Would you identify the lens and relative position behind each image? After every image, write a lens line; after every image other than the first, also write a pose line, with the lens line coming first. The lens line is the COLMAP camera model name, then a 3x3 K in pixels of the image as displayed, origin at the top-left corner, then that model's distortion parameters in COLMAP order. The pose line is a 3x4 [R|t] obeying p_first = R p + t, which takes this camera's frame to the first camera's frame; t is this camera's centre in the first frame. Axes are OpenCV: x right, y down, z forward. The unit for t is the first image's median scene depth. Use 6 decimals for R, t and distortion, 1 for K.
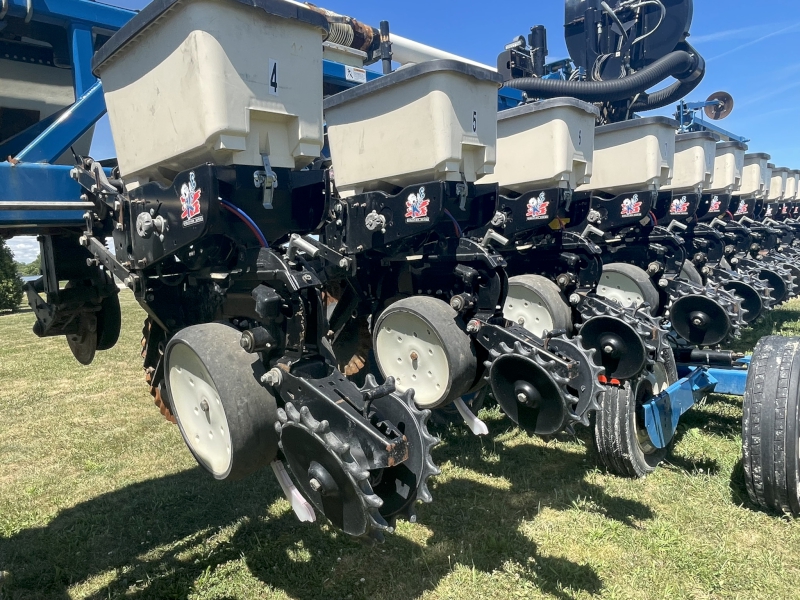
lens RADIAL K [[549.8, 0, 400.0], [0, 549.8, 300.0], [0, 0, 1]] dist [-0.002542, 0.002973]
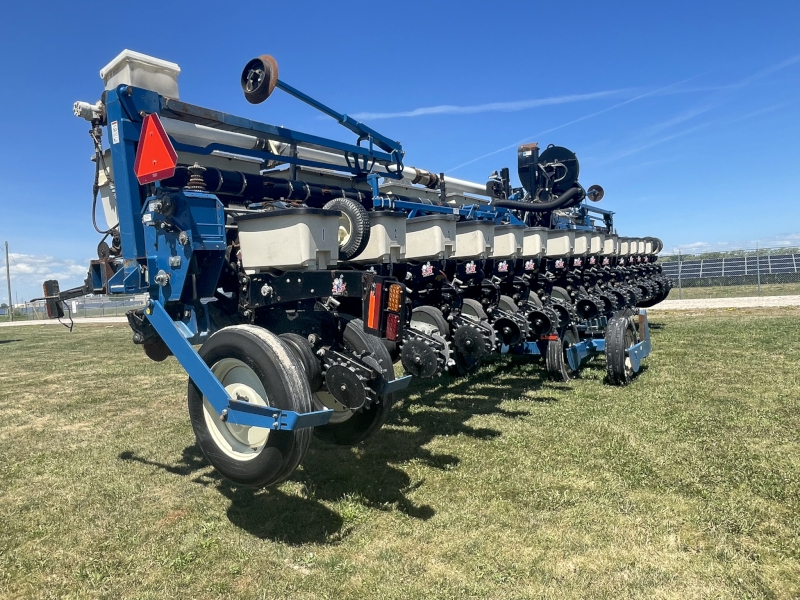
lens RADIAL K [[549.8, 0, 400.0], [0, 549.8, 300.0], [0, 0, 1]] dist [-0.002542, 0.002973]
pose [[0.986356, -0.006491, 0.164499, -0.529447], [0.017614, 0.997647, -0.066252, 0.110422], [-0.163682, 0.068246, 0.984150, -0.992684]]
